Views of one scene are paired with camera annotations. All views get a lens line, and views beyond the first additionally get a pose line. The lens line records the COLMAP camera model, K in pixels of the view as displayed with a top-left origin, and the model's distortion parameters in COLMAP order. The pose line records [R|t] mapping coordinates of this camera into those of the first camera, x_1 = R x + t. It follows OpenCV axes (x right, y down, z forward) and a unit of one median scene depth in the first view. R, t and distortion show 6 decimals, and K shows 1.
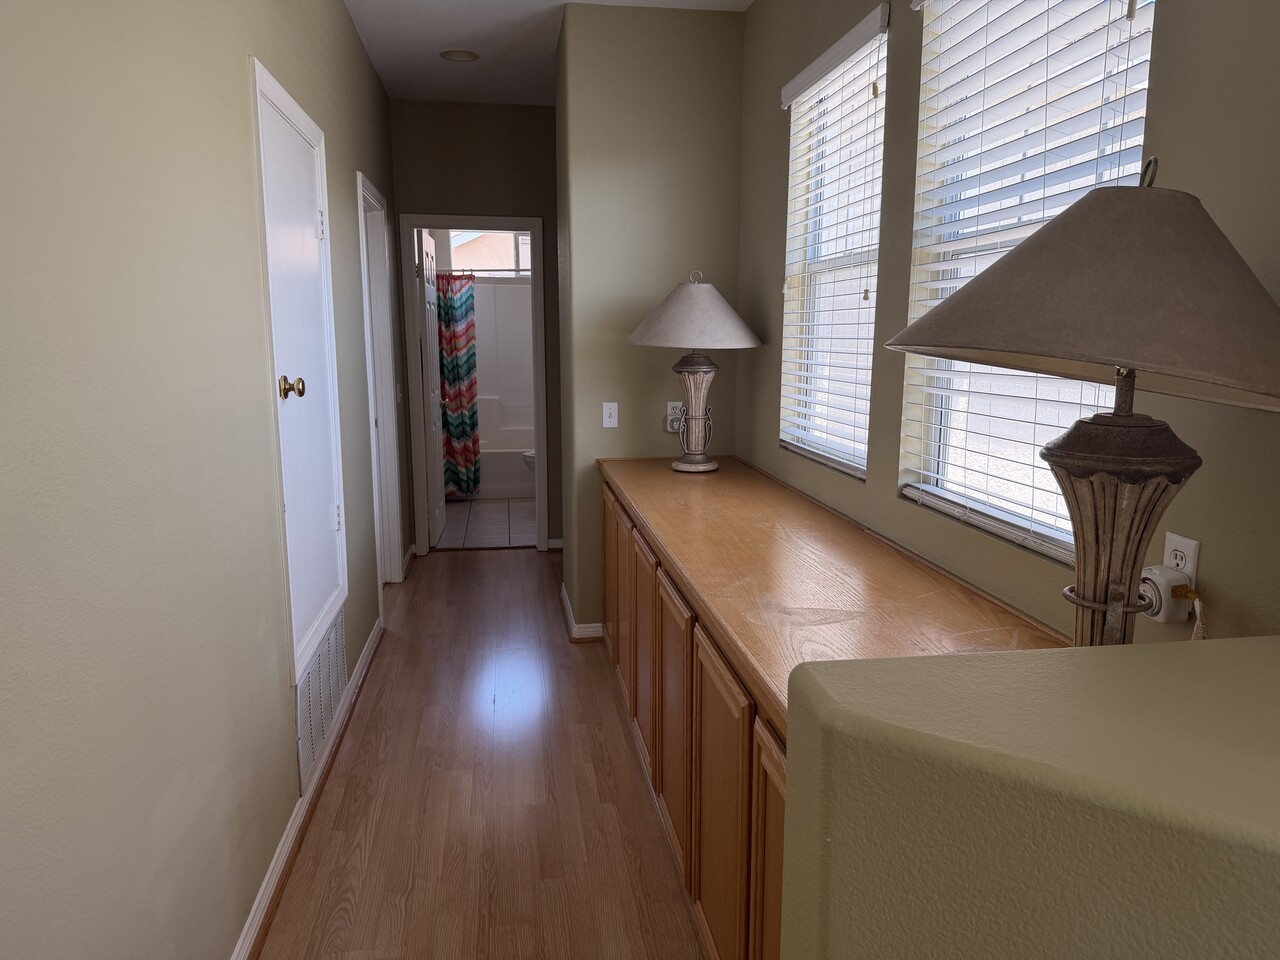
lens RADIAL K [[902.6, 0, 644.2], [0, 902.6, 483.2], [0, 0, 1]] dist [-0.020337, -0.005037]
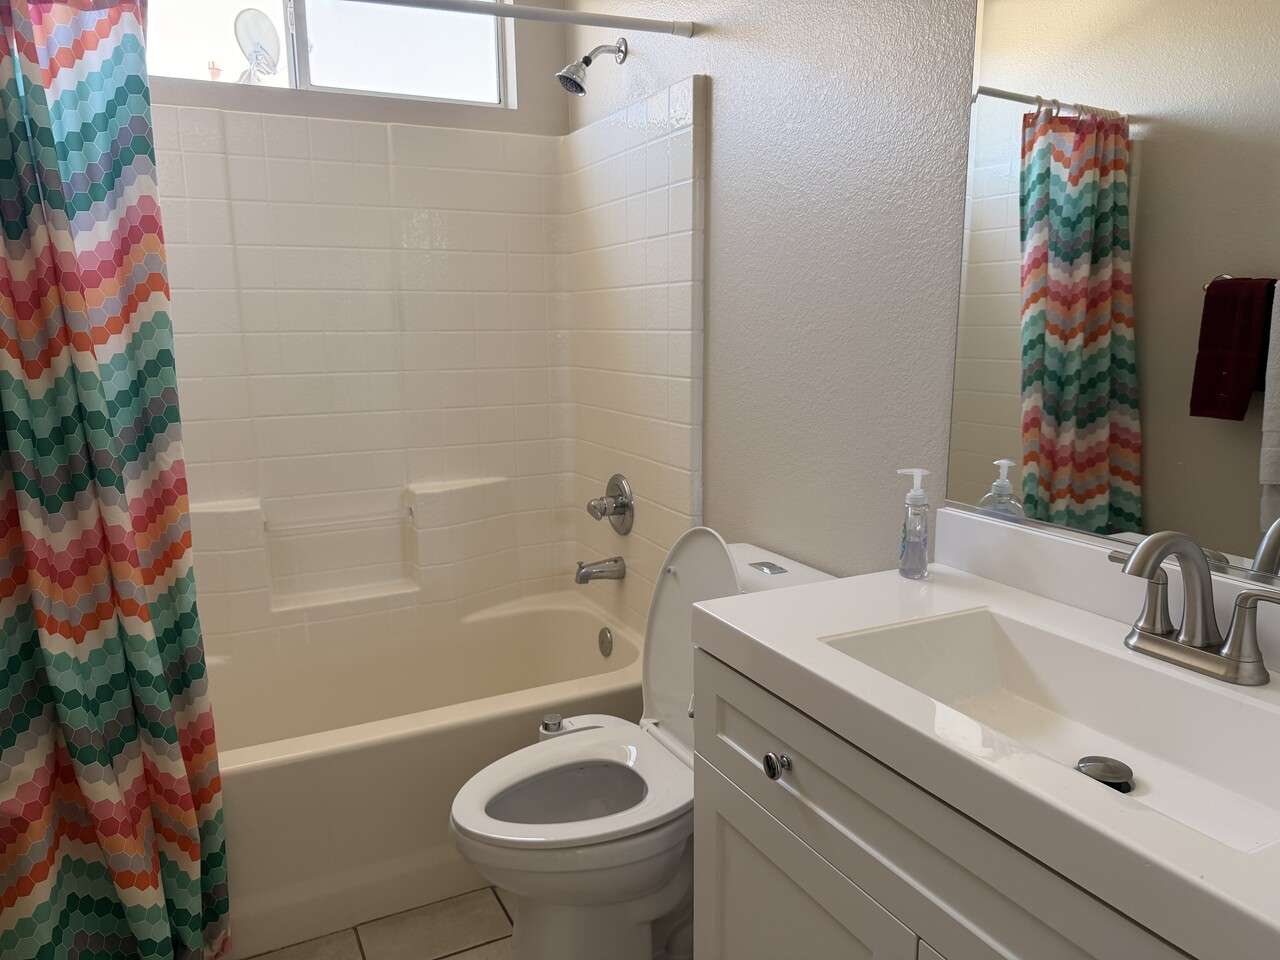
lens RADIAL K [[902.6, 0, 635.1], [0, 902.6, 475.8], [0, 0, 1]] dist [-0.020337, -0.005037]
pose [[0.951786, -0.063298, 0.300162, -0.147503], [0.063676, 0.997934, 0.008535, -0.109900], [-0.300082, 0.010989, 0.953850, 0.759690]]
